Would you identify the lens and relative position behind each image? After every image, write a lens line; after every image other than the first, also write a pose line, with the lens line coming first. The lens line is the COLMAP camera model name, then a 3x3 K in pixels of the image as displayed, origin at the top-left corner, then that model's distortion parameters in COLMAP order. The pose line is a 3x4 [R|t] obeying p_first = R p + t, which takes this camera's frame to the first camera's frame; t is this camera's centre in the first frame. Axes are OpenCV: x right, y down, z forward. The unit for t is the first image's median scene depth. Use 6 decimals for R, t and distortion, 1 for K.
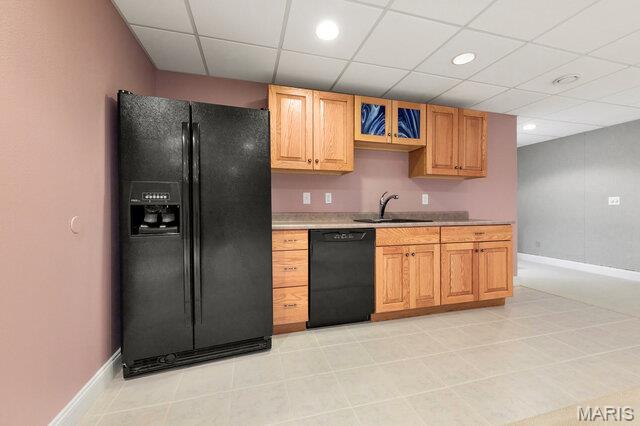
lens RADIAL K [[260.4, 0, 321.4], [0, 260.4, 210.2], [0, 0, 1]] dist [-0.001935, -0.000413]
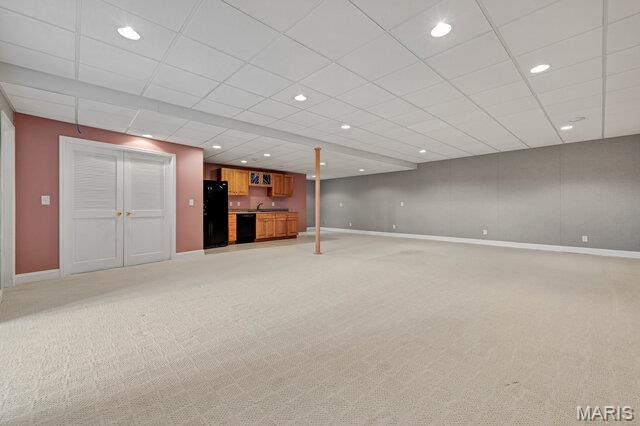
lens RADIAL K [[260.4, 0, 321.4], [0, 260.4, 210.2], [0, 0, 1]] dist [-0.001935, -0.000413]
pose [[0.891022, -0.003239, 0.453948, -0.506096], [0.000536, 0.999981, 0.006082, 0.005827], [-0.453959, -0.005175, 0.891007, -2.134387]]
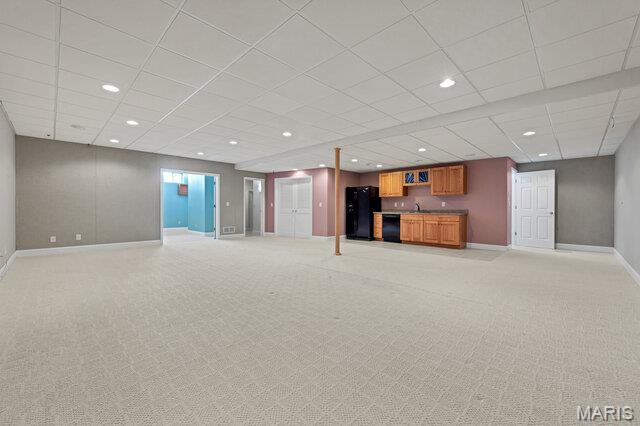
lens RADIAL K [[260.4, 0, 321.4], [0, 260.4, 210.2], [0, 0, 1]] dist [-0.001935, -0.000413]
pose [[0.492869, 0.010625, -0.870039, 2.324264], [-0.005483, 0.999944, 0.009105, -0.005426], [0.870086, 0.000283, 0.492900, -1.352185]]
